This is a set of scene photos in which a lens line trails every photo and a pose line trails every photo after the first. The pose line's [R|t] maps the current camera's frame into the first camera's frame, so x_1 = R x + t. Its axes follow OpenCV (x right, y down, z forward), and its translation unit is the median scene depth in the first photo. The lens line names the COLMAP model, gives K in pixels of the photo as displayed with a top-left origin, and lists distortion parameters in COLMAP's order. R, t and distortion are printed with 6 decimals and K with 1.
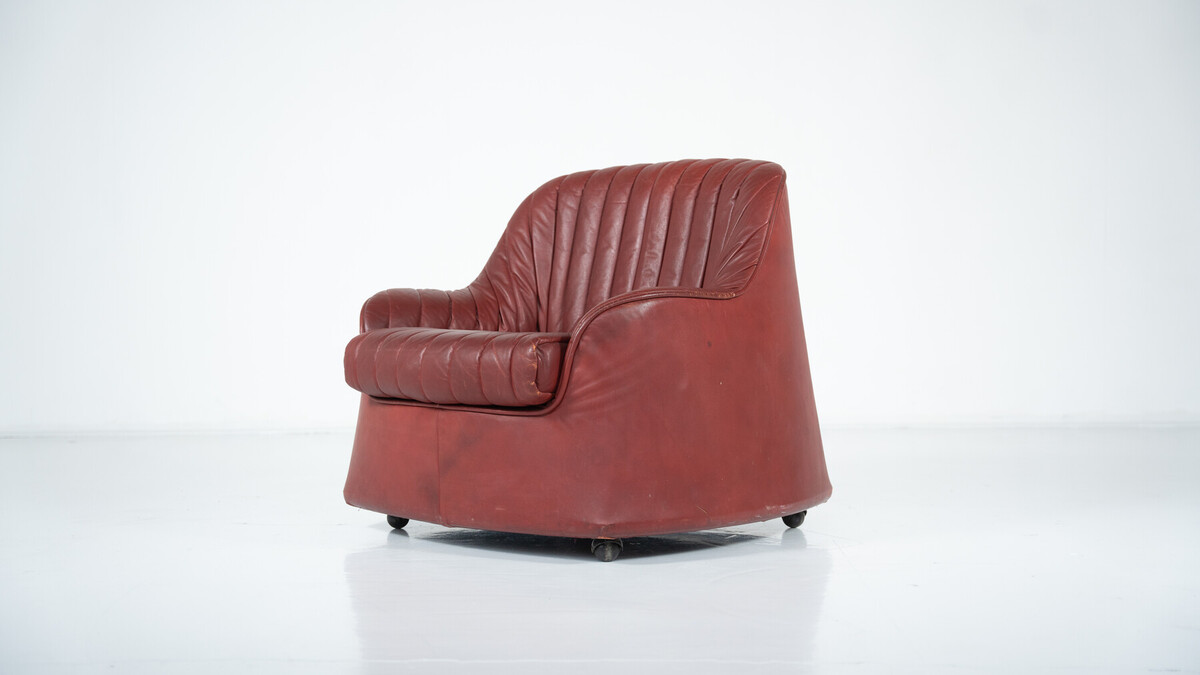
lens RADIAL K [[1643.5, 0, 600.0], [0, 1643.5, 337.5], [0, 0, 1]] dist [0.029286, 0.007448]
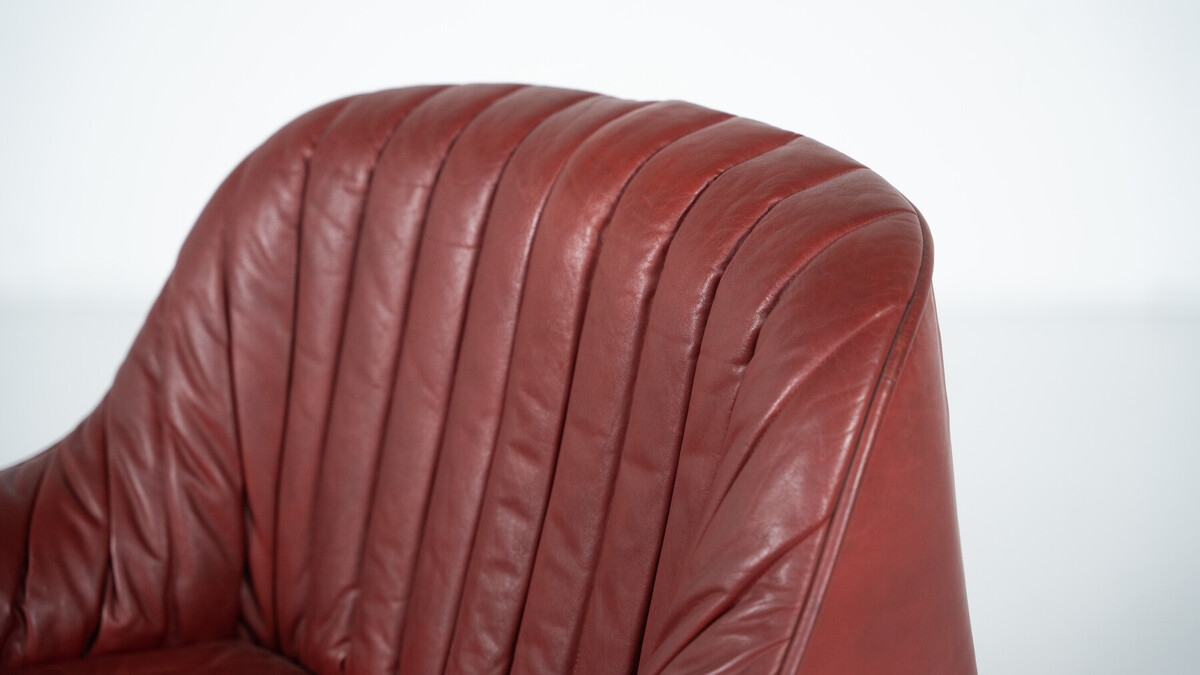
lens RADIAL K [[2271.1, 0, 600.0], [0, 2271.1, 337.5], [0, 0, 1]] dist [0.173440, 0.021377]
pose [[0.983147, 0.026106, -0.180943, 0.128451], [0.020777, 0.967384, 0.252460, -0.187591], [0.181632, -0.251965, 0.950539, 0.623143]]
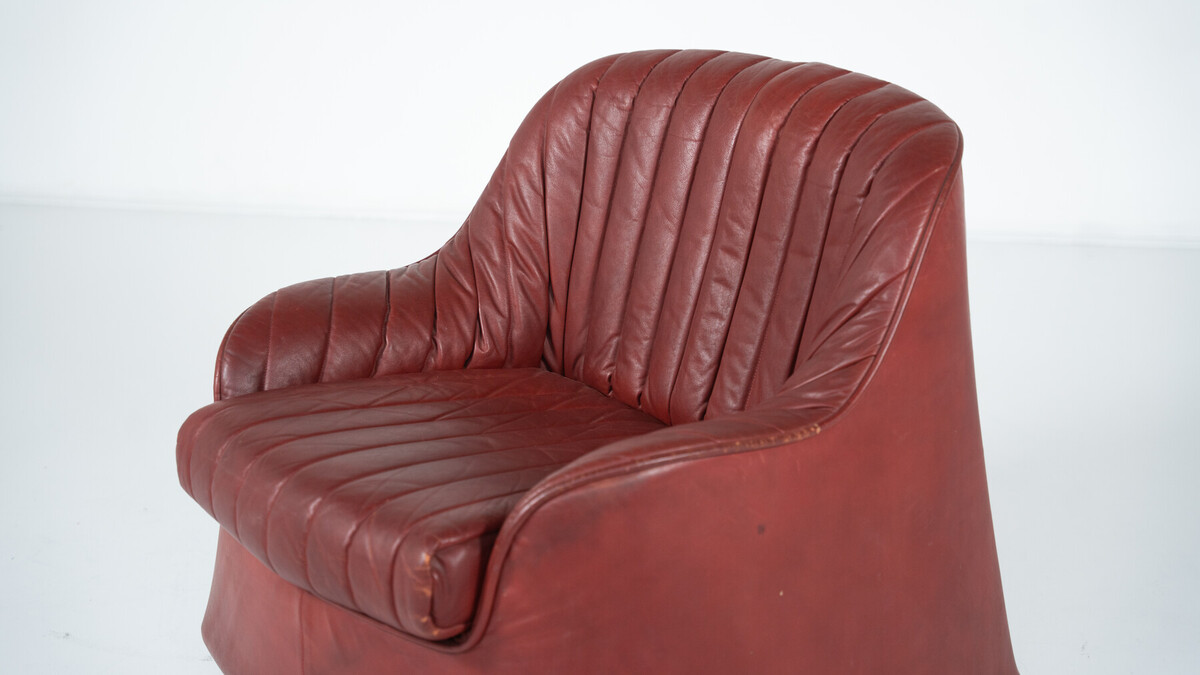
lens RADIAL K [[2271.1, 0, 600.0], [0, 2271.1, 337.5], [0, 0, 1]] dist [0.173440, 0.021377]
pose [[0.984952, 0.061556, -0.161495, 0.121166], [-0.017786, 0.965563, 0.259562, -0.234666], [0.171911, -0.252783, 0.952128, 0.246310]]
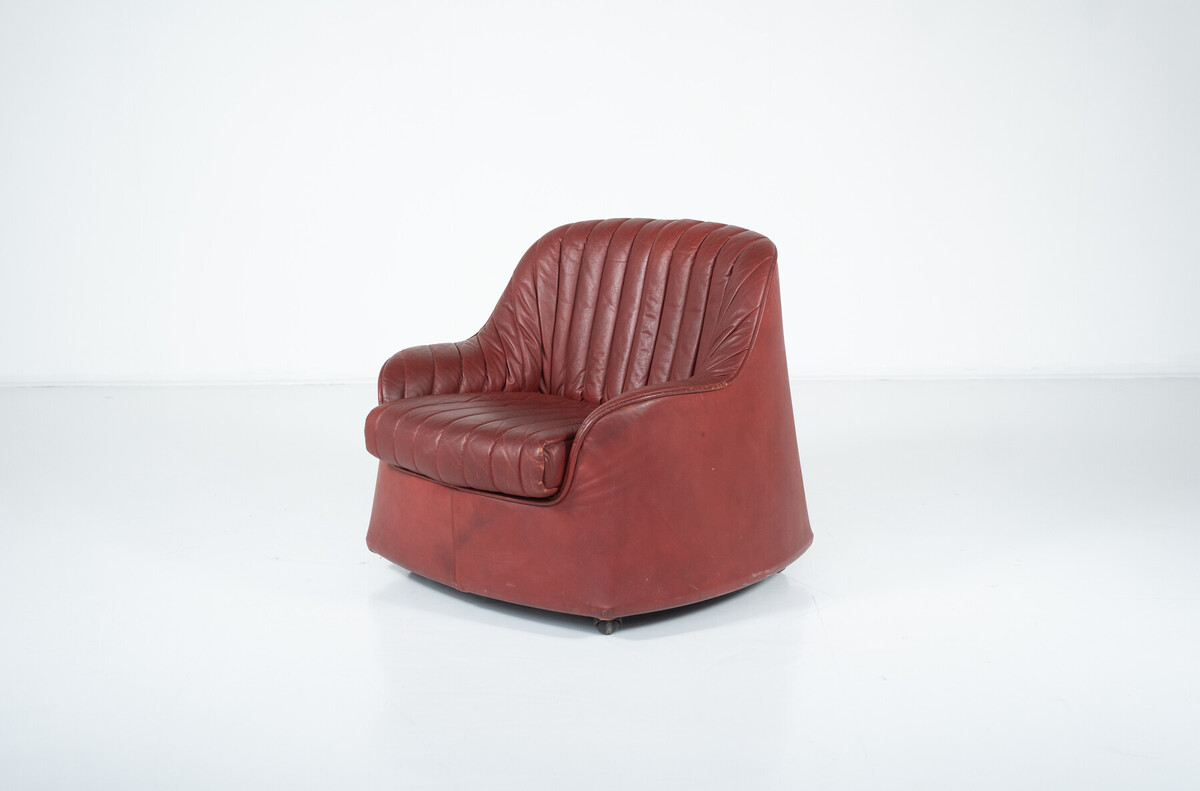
lens RADIAL K [[1589.9, 0, 600.0], [0, 1589.9, 395.5], [0, 0, 1]] dist [-0.025680, -0.004632]
pose [[0.999987, 0.002587, 0.004420, -0.005348], [-0.003244, 0.987774, 0.155858, -0.167277], [-0.003962, -0.155870, 0.987770, -0.027177]]
